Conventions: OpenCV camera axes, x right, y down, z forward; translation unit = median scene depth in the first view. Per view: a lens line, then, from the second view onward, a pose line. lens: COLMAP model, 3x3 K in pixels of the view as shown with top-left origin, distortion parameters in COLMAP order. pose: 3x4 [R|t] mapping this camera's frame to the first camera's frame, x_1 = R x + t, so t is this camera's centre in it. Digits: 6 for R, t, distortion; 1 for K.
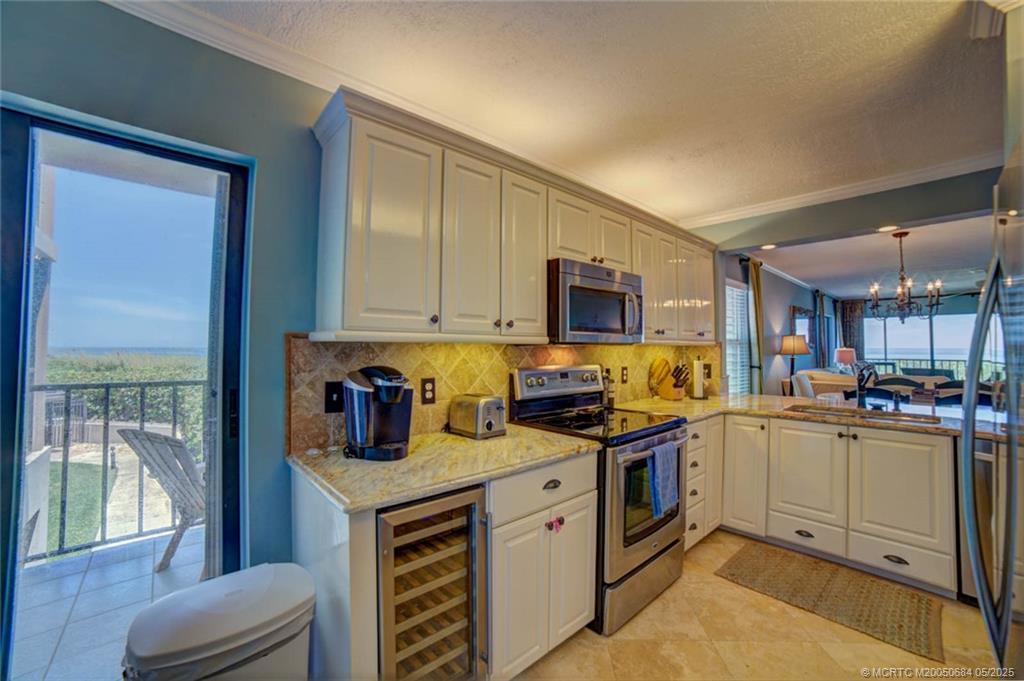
lens RADIAL K [[416.6, 0, 514.9], [0, 416.6, 334.3], [0, 0, 1]] dist [-0.103353, 0.035450]
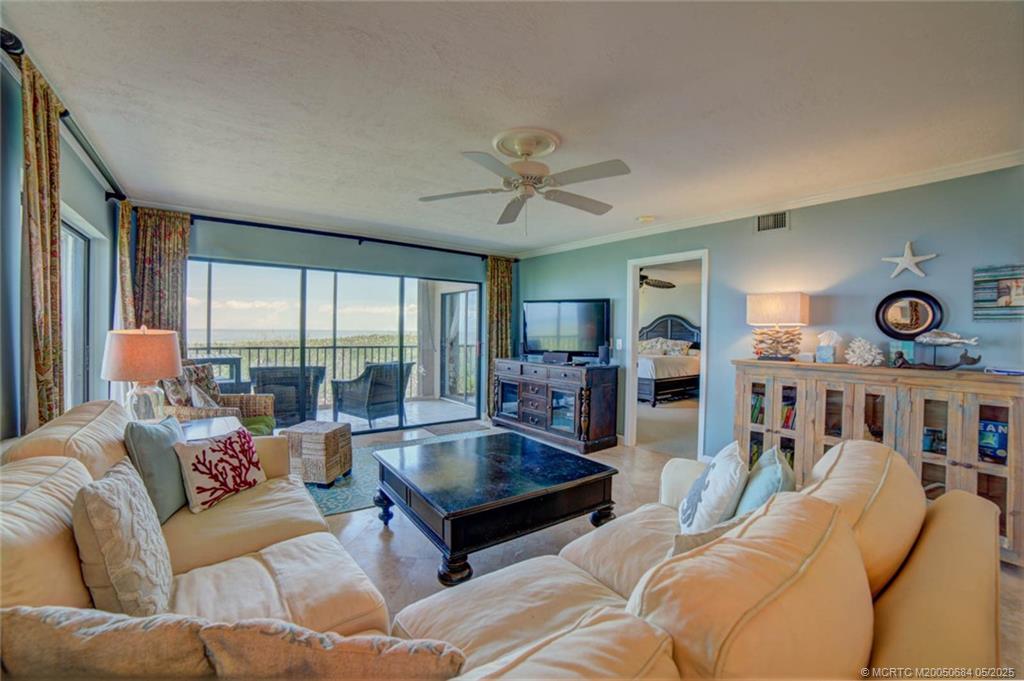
lens RADIAL K [[416.6, 0, 514.9], [0, 416.6, 334.3], [0, 0, 1]] dist [-0.103353, 0.035450]
pose [[0.086560, -0.006808, 0.996223, 0.772482], [-0.045924, 0.998886, 0.010817, 0.033296], [-0.995188, -0.046687, 0.086151, 0.942080]]
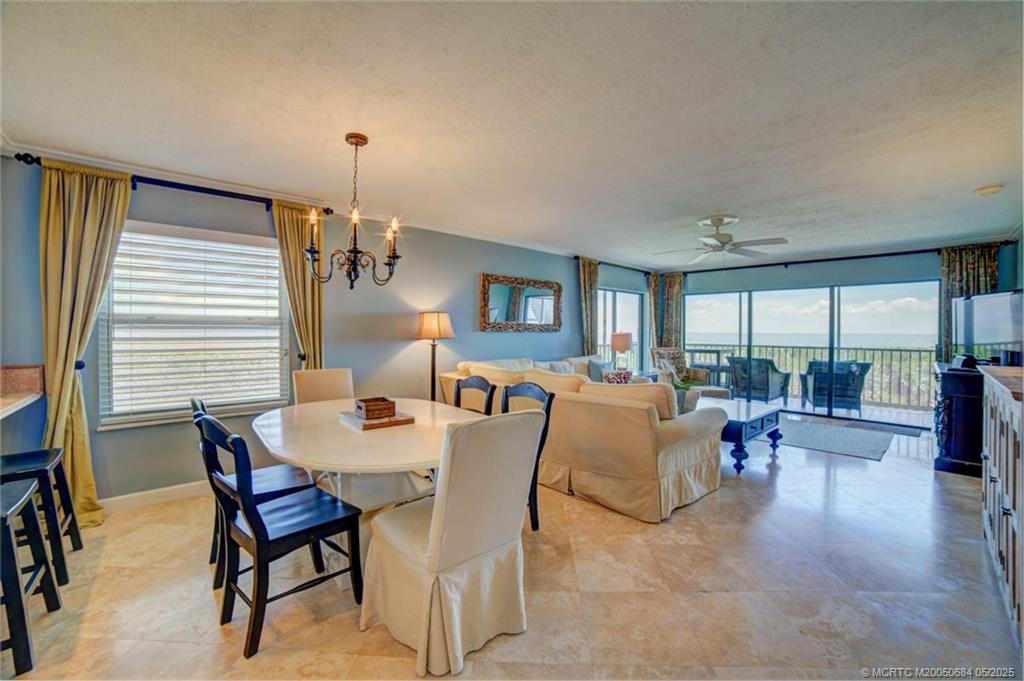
lens RADIAL K [[410.3, 0, 516.0], [0, 410.3, 334.8], [0, 0, 1]] dist [-0.098590, 0.031038]
pose [[0.999995, 0.001818, 0.002716, 0.847007], [-0.001934, 0.999046, 0.043622, 0.008786], [-0.002634, -0.043627, 0.999044, 0.241156]]
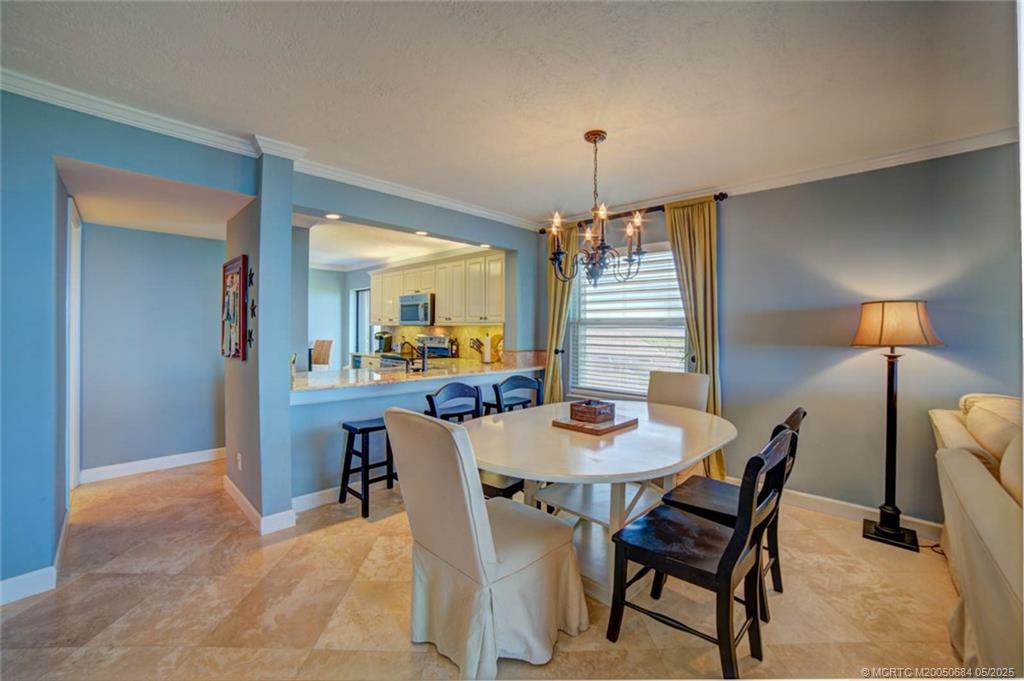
lens RADIAL K [[416.6, 0, 514.9], [0, 416.6, 334.3], [0, 0, 1]] dist [-0.103353, 0.035450]
pose [[0.072362, 0.012707, -0.997297, 1.097184], [0.025231, 0.999576, 0.014567, 0.019453], [0.997059, -0.026217, 0.072011, 0.548190]]
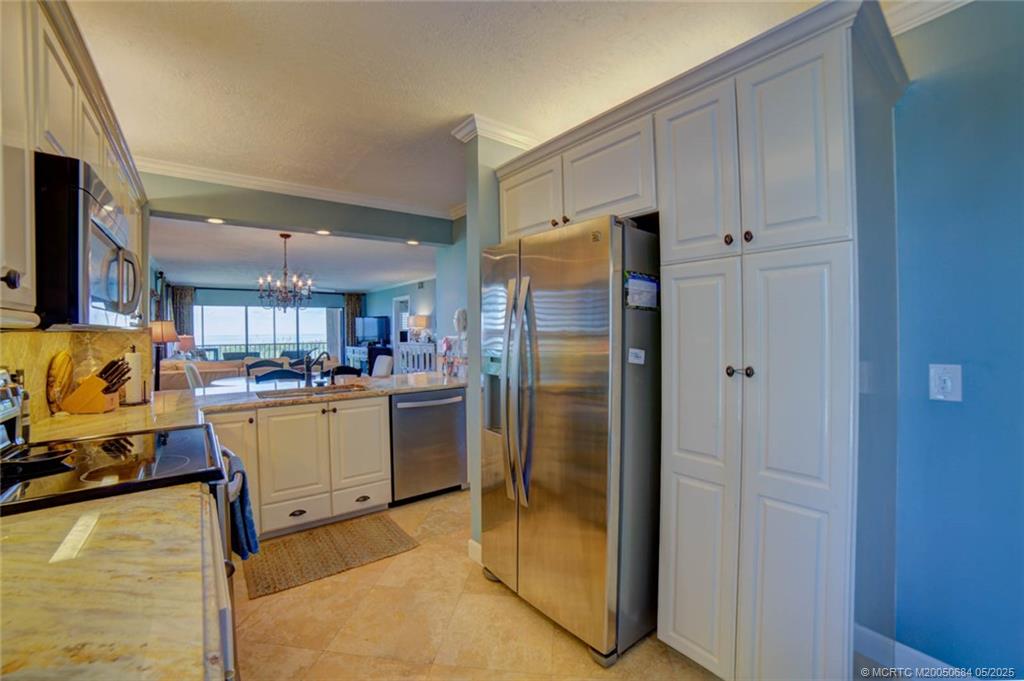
lens RADIAL K [[416.6, 0, 514.9], [0, 416.6, 334.3], [0, 0, 1]] dist [-0.103353, 0.035450]
pose [[0.078577, -0.011662, 0.996840, -0.100971], [-0.021022, 0.999690, 0.013352, 0.003976], [-0.996686, -0.022005, 0.078308, 0.136093]]
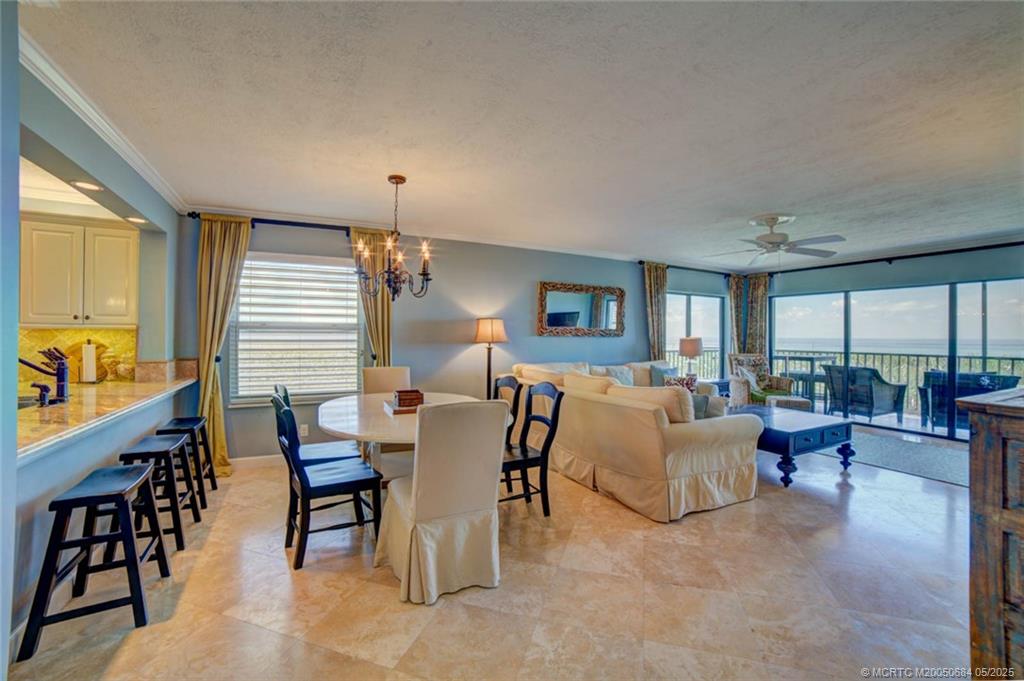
lens RADIAL K [[416.6, 0, 514.9], [0, 416.6, 334.3], [0, 0, 1]] dist [-0.103353, 0.035450]
pose [[0.967289, 0.003775, -0.253650, 0.961734], [0.004074, 0.999529, 0.030410, 0.007088], [0.253646, -0.030448, 0.966818, 0.188665]]
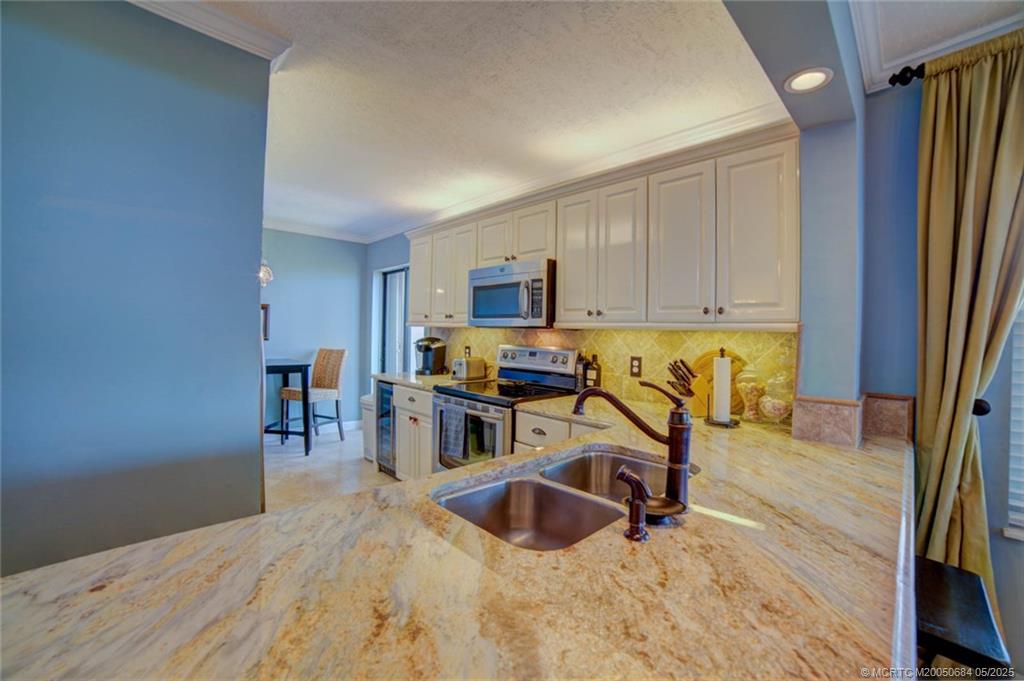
lens RADIAL K [[416.6, 0, 514.9], [0, 416.6, 334.3], [0, 0, 1]] dist [-0.103353, 0.035450]
pose [[0.024959, 0.003817, -0.999681, 0.578825], [0.012709, 0.999911, 0.004135, 0.013249], [0.999608, -0.012808, 0.024908, 0.380506]]
